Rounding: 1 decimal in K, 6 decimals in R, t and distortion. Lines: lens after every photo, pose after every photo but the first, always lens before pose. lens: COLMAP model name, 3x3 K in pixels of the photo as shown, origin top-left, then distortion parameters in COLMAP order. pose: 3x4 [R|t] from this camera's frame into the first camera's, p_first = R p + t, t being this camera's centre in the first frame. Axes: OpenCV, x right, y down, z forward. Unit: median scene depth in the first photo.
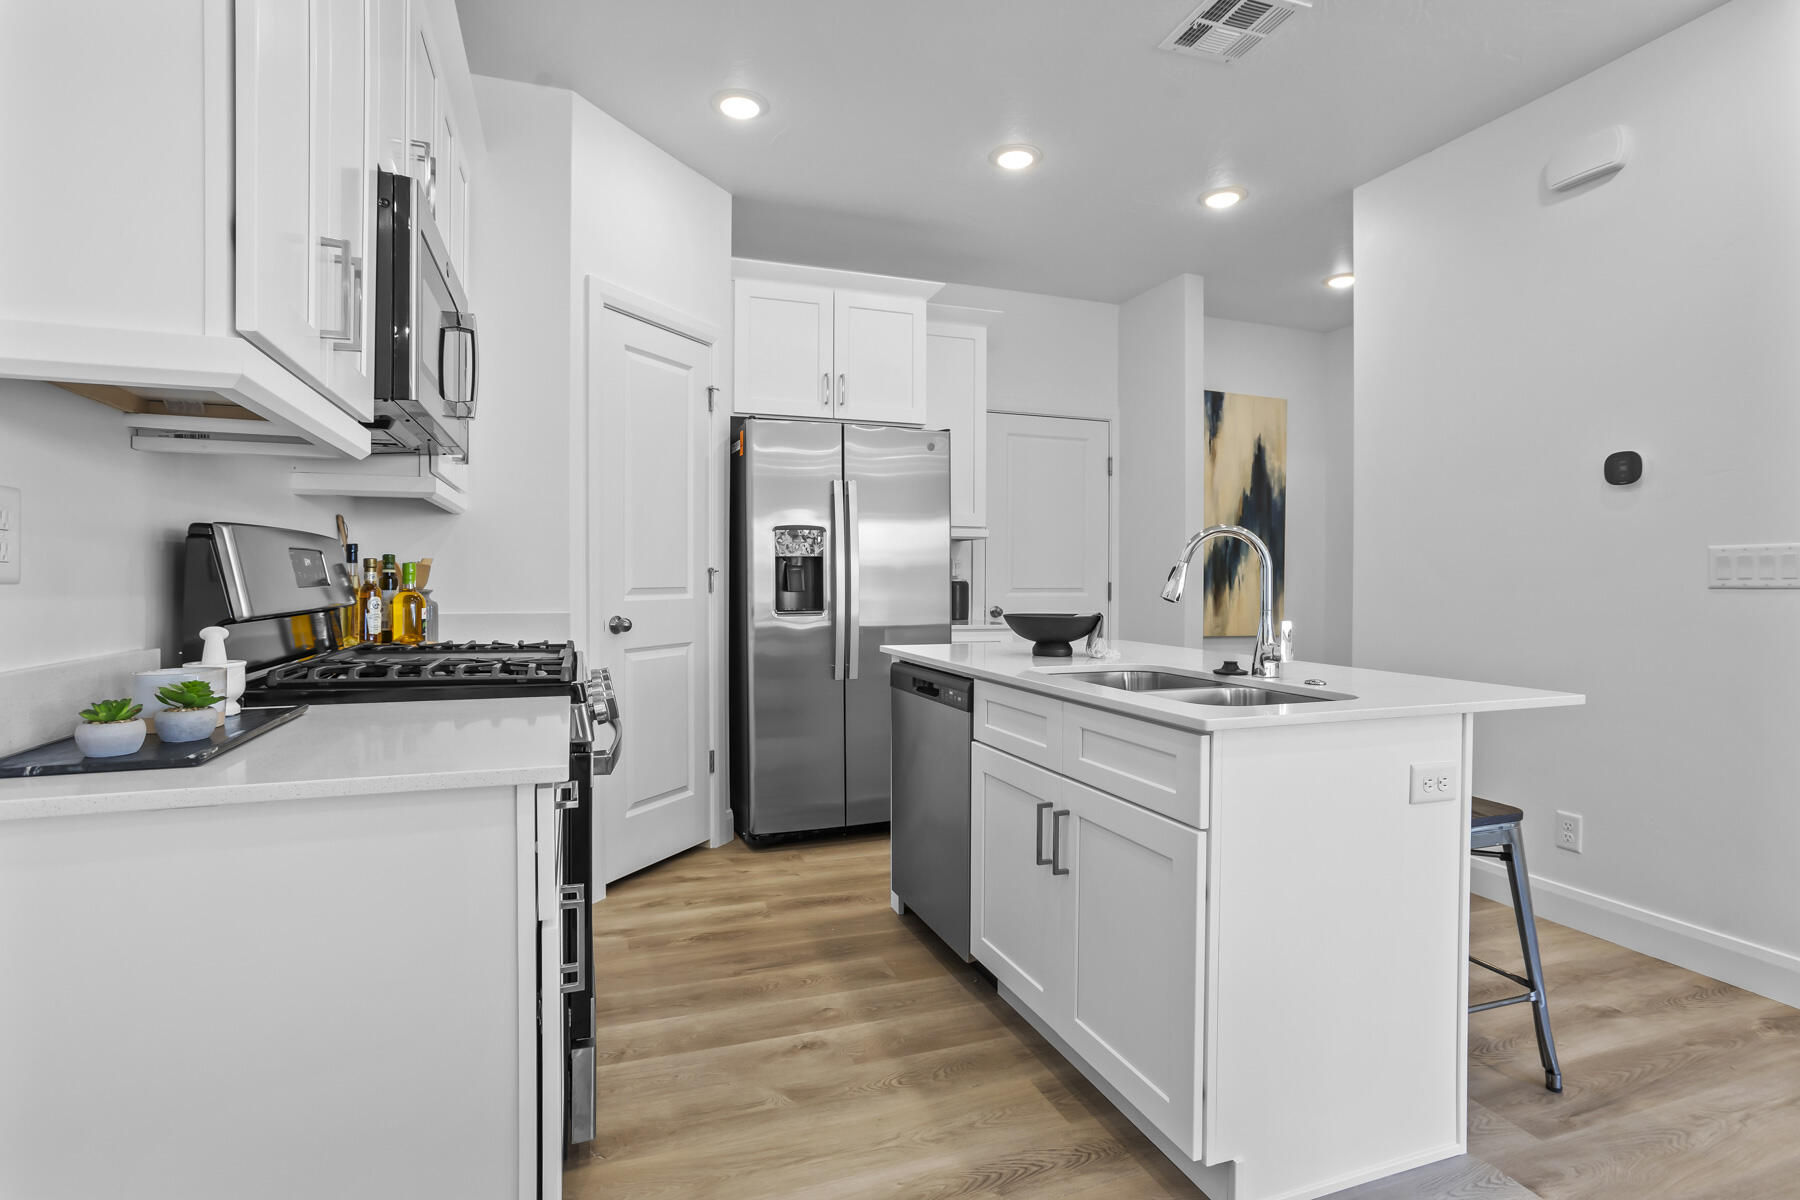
lens RADIAL K [[884.8, 0, 886.3], [0, 884.8, 582.7], [0, 0, 1]] dist [-0.044010, 0.026209]
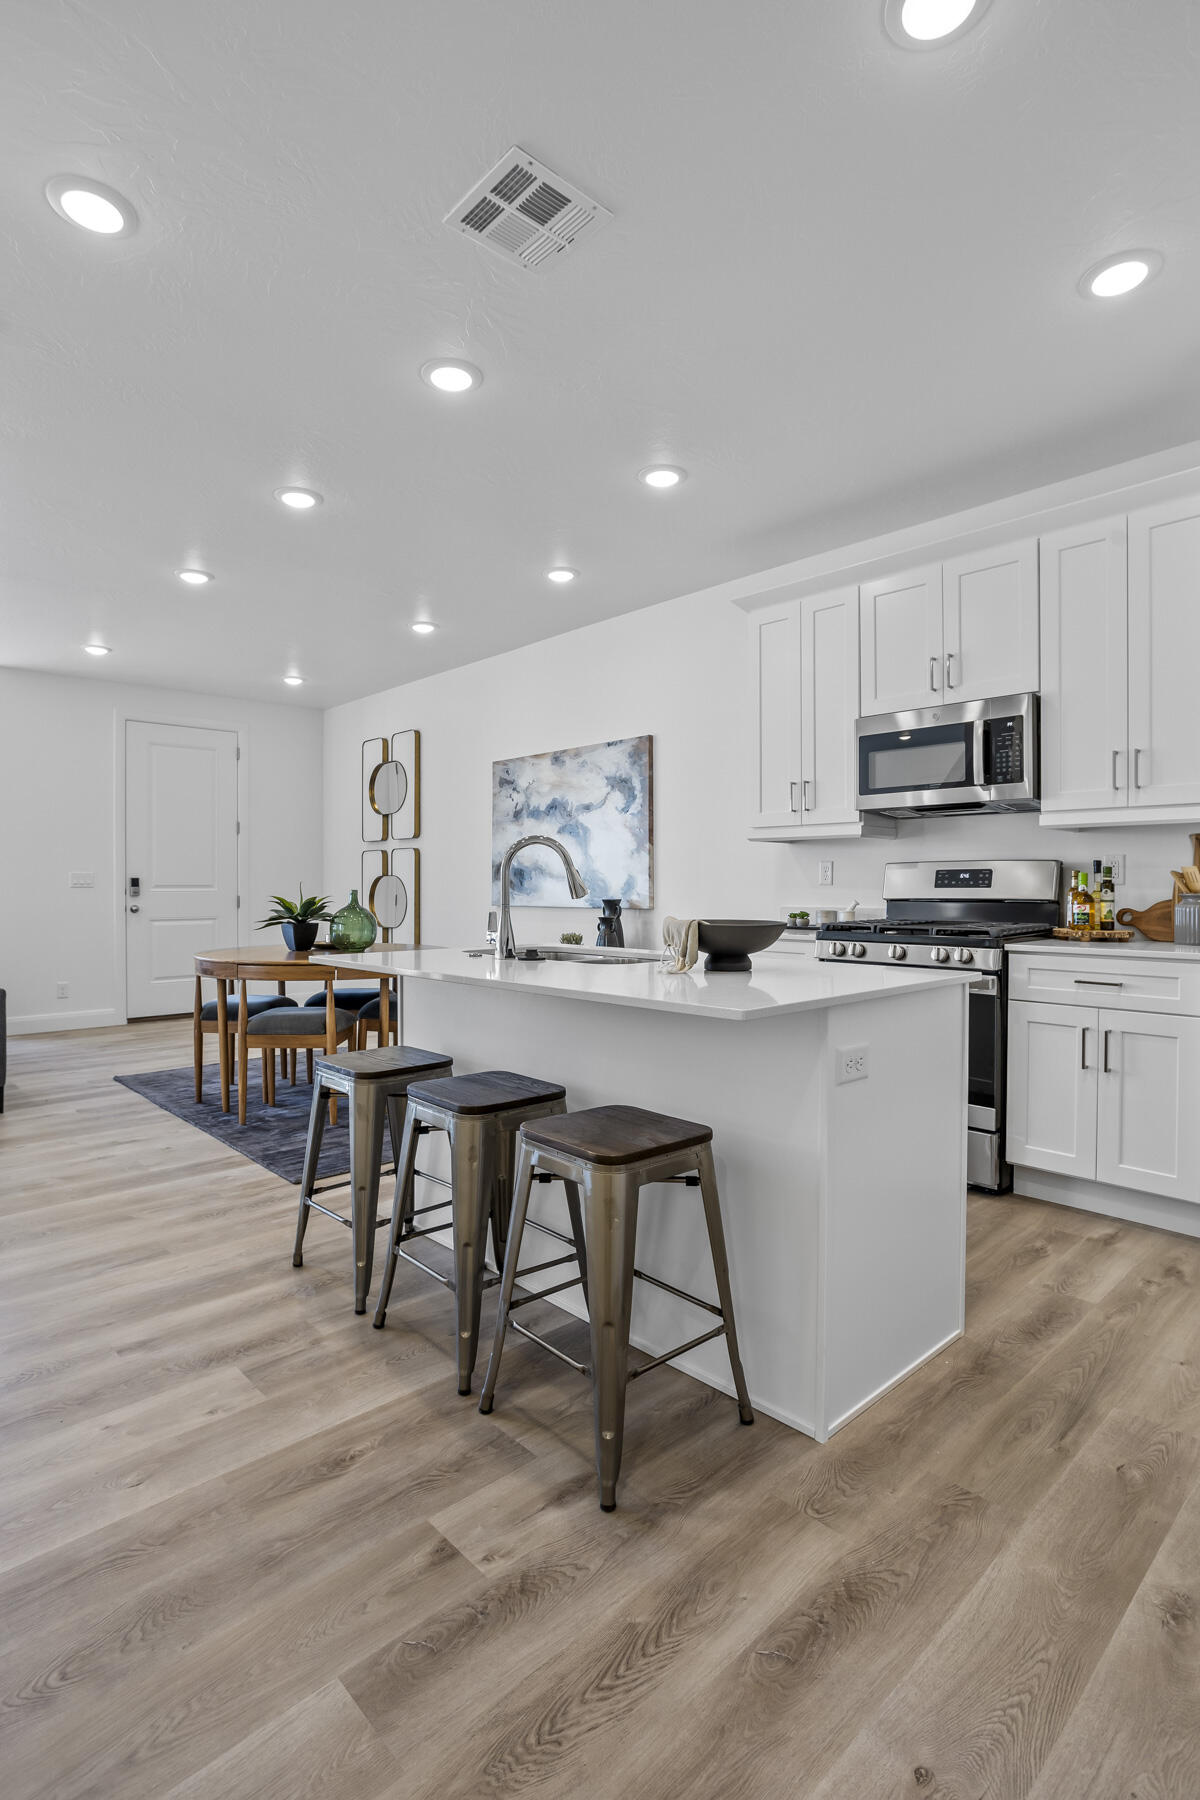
lens RADIAL K [[902.5, 0, 590.8], [0, 902.5, 878.8], [0, 0, 1]] dist [-0.053177, 0.027140]
pose [[-0.916885, -0.009003, -0.399050, 0.566806], [-0.007842, 0.999959, -0.004542, 0.000205], [0.399075, -0.001035, -0.916918, 1.515766]]
